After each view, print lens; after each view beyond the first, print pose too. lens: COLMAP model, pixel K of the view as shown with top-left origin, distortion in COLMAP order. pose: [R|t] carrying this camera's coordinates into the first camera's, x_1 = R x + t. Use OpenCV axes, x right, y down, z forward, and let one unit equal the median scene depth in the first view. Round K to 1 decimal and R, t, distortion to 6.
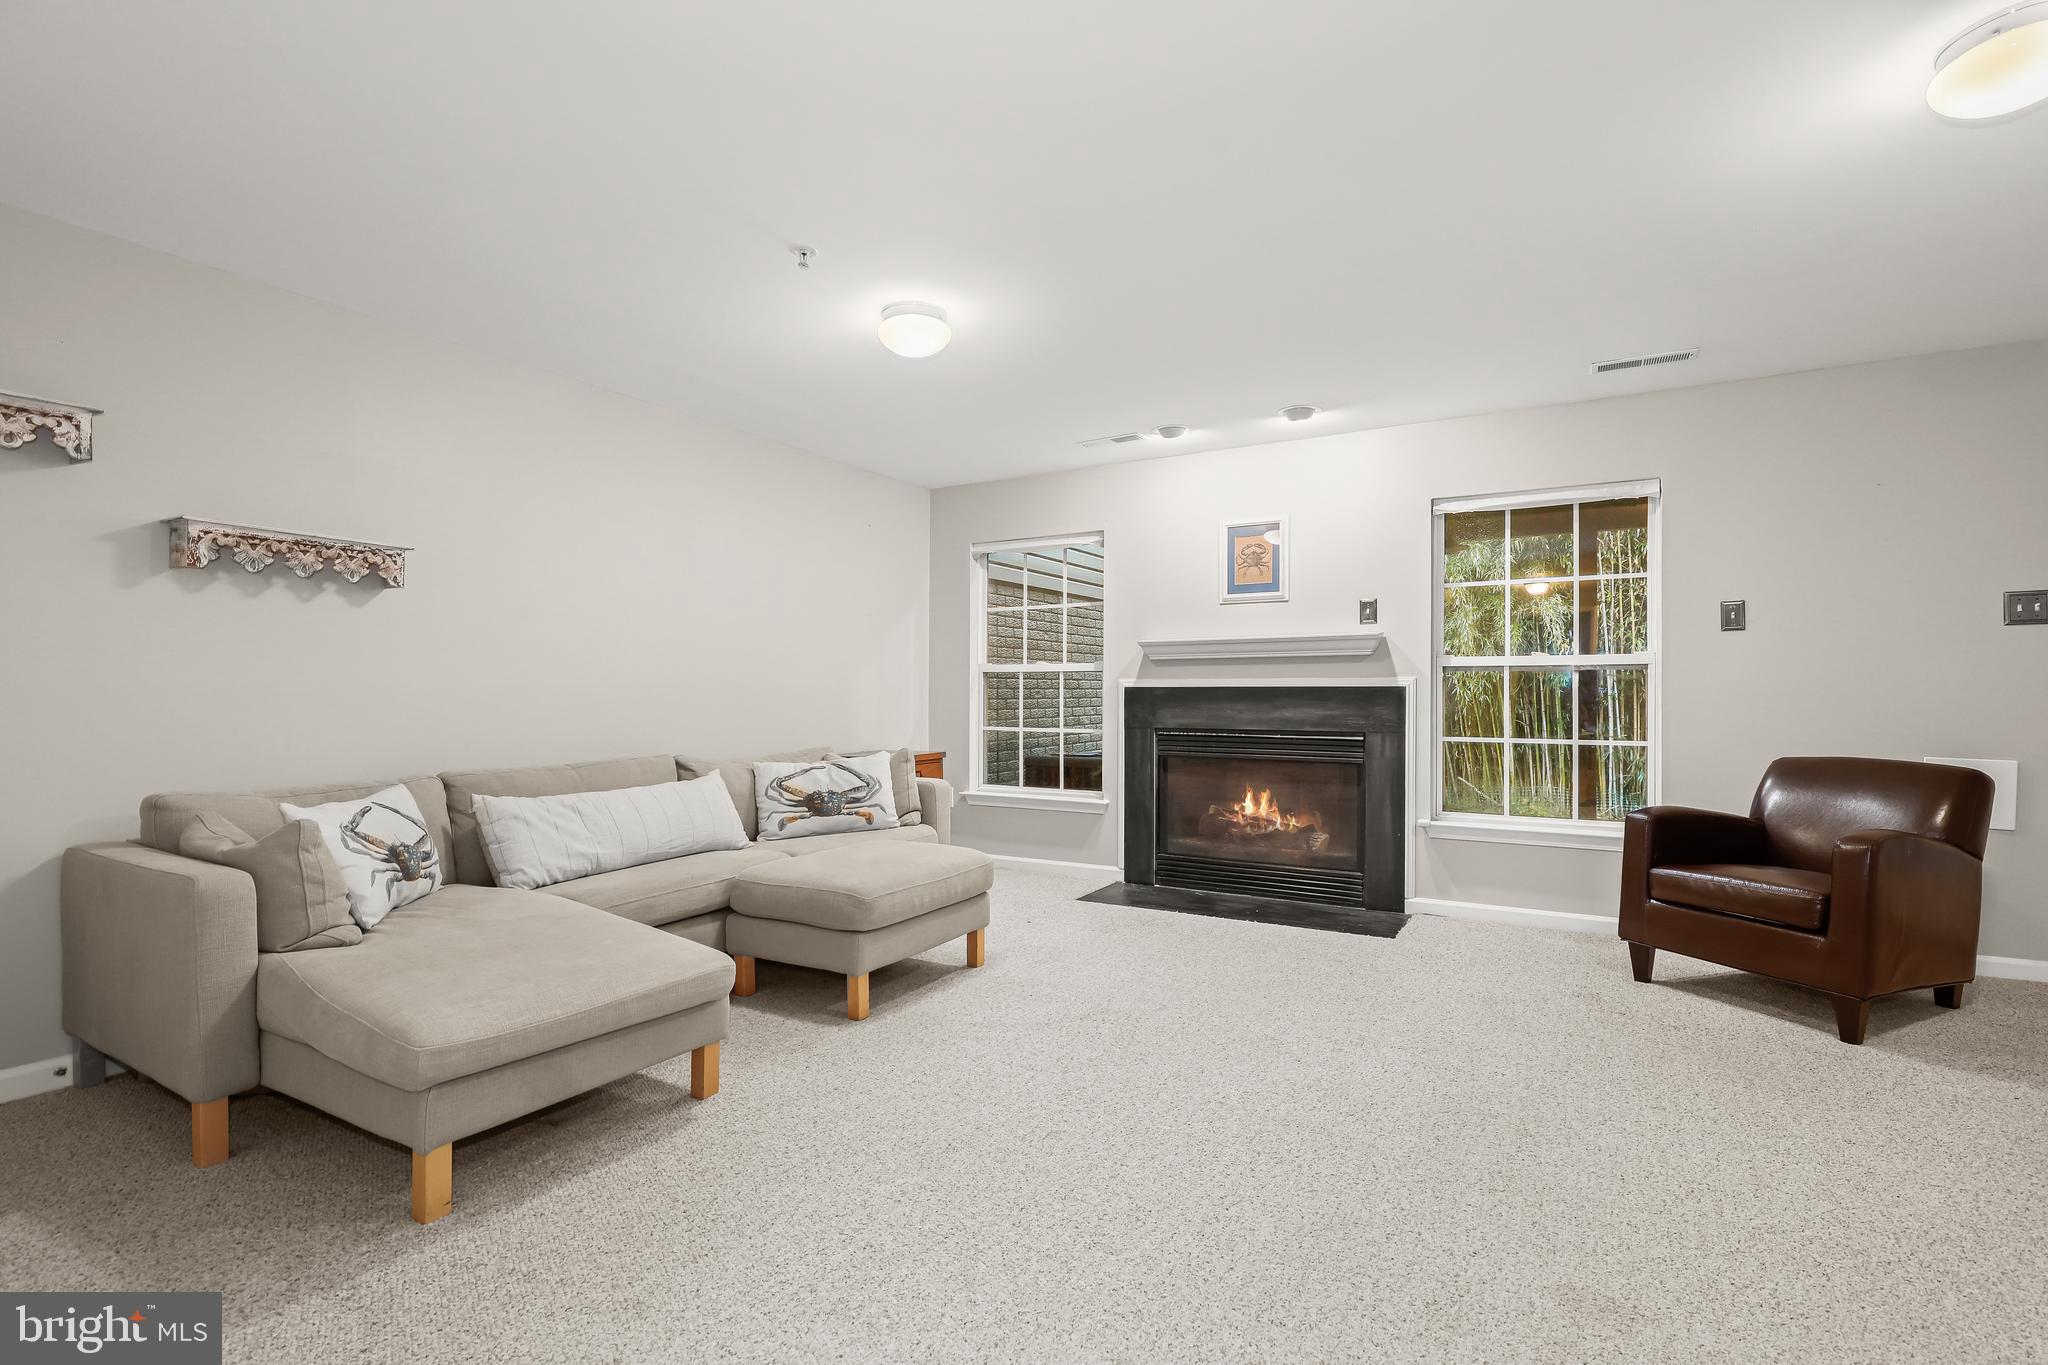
lens RADIAL K [[932.1, 0, 1047.9], [0, 932.1, 708.8], [0, 0, 1]] dist [0.002073, 0.000432]
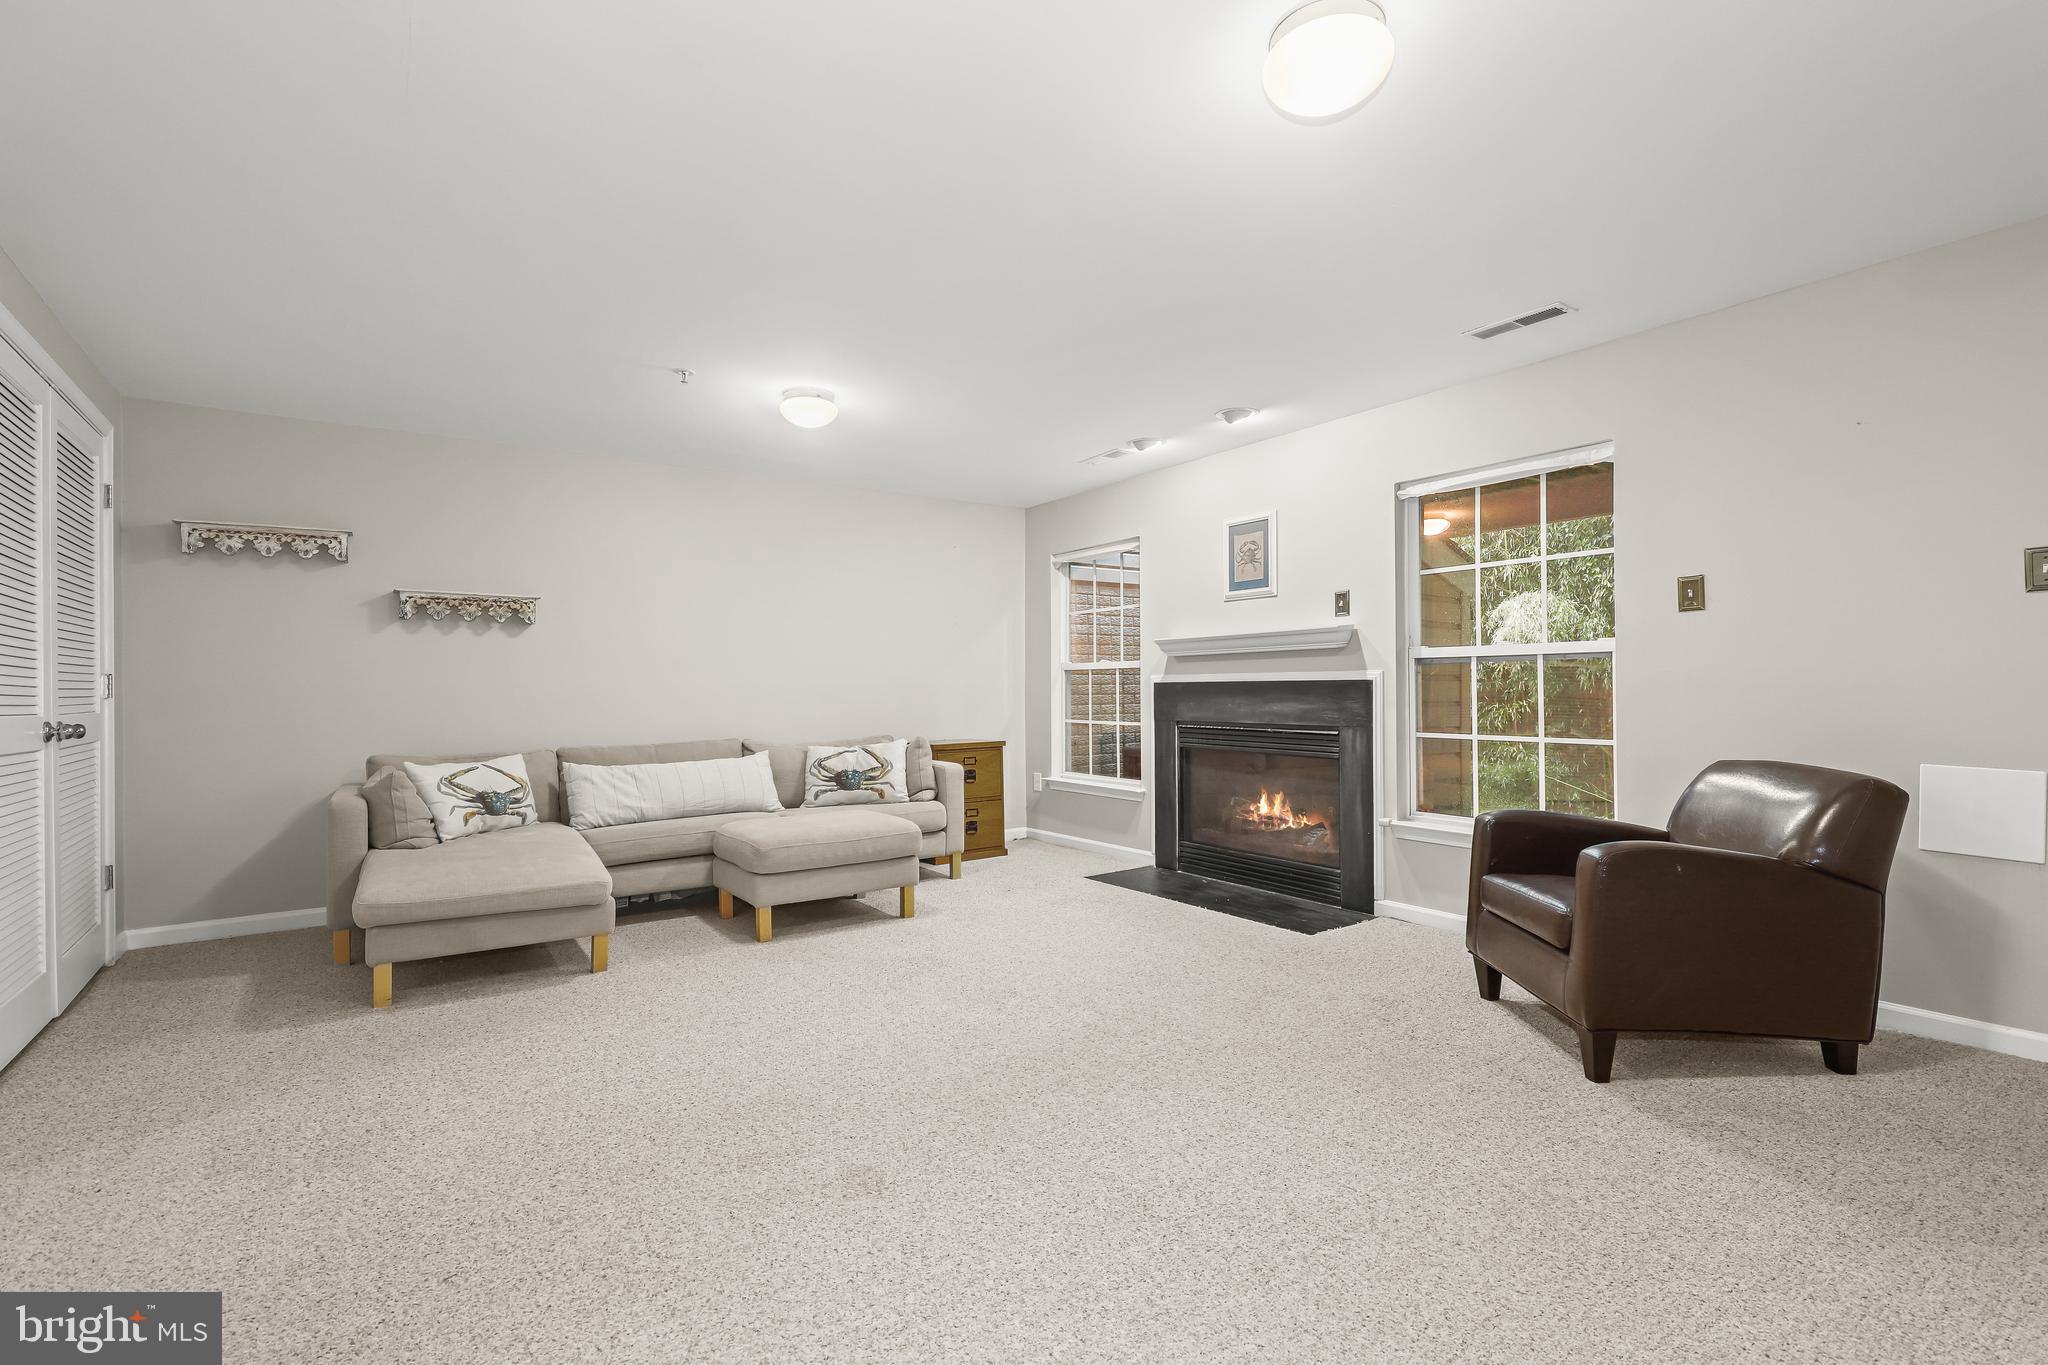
lens RADIAL K [[932.1, 0, 1047.7], [0, 932.1, 694.7], [0, 0, 1]] dist [0.002073, 0.000432]
pose [[0.908727, -0.004851, -0.417363, 0.489608], [0.001709, 0.999967, -0.007901, -0.001499], [0.417388, 0.006467, 0.908705, -0.015203]]
